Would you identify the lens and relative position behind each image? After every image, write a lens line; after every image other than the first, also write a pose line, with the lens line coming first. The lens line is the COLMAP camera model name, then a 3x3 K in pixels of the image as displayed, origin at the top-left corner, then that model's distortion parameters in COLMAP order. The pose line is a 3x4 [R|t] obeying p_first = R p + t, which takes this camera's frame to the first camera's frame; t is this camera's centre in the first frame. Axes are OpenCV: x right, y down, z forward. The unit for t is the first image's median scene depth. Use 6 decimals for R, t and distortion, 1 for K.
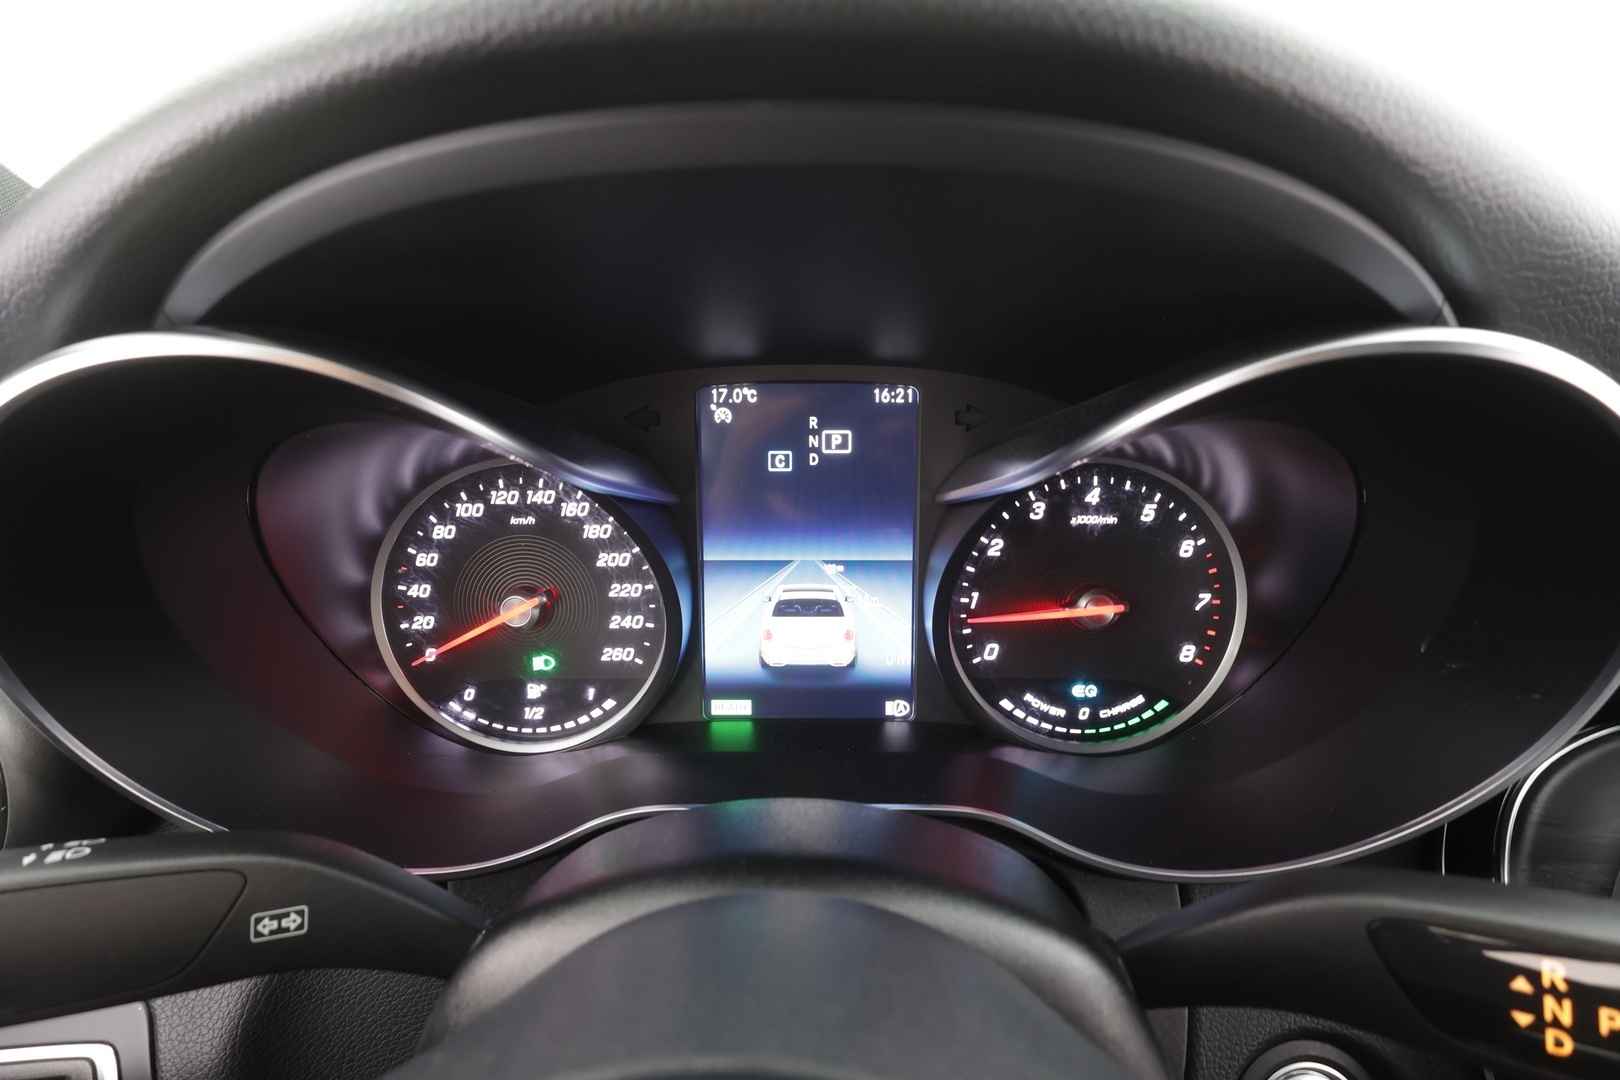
lens RADIAL K [[754.6, 0, 804.8], [0, 754.6, 532.0], [0, 0, 1]] dist [-0.004407, 0.001314]
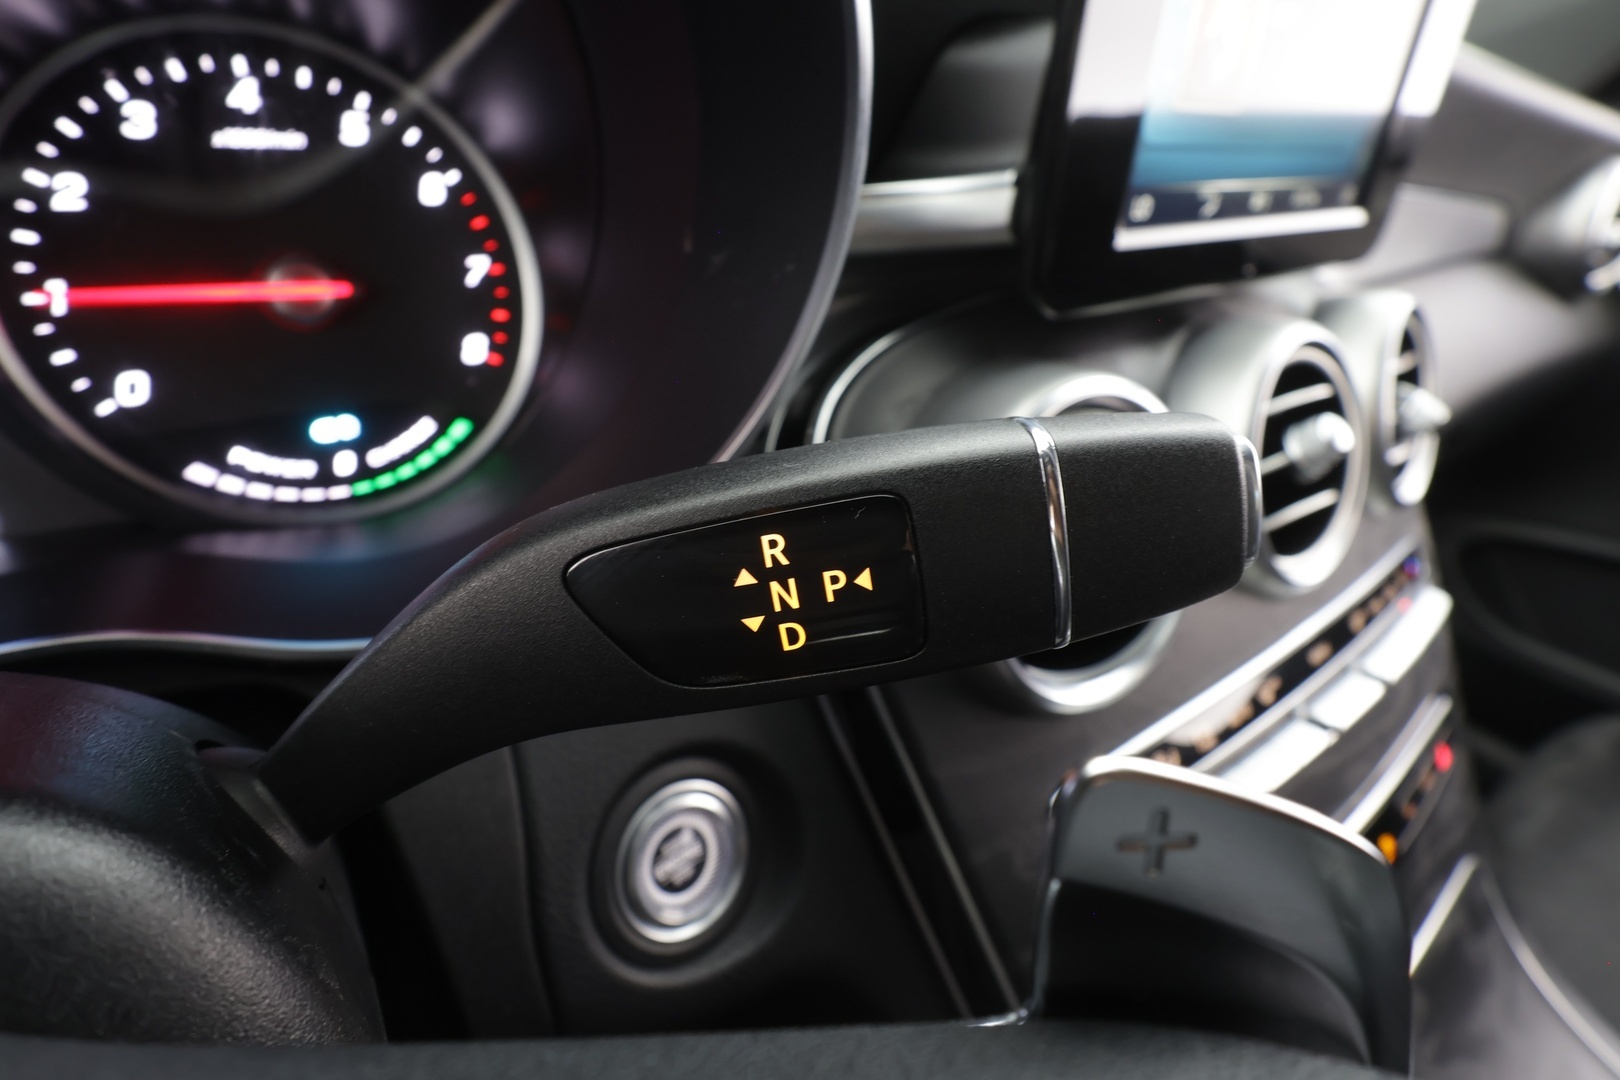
lens RADIAL K [[832.9, 0, 815.7], [0, 832.9, 543.2], [0, 0, 1]] dist [0.009710, 0.001124]
pose [[0.778189, -0.259580, 0.571874, 0.261726], [0.126294, 0.956663, 0.262384, 0.172682], [-0.615200, -0.131961, 0.777248, 0.162178]]
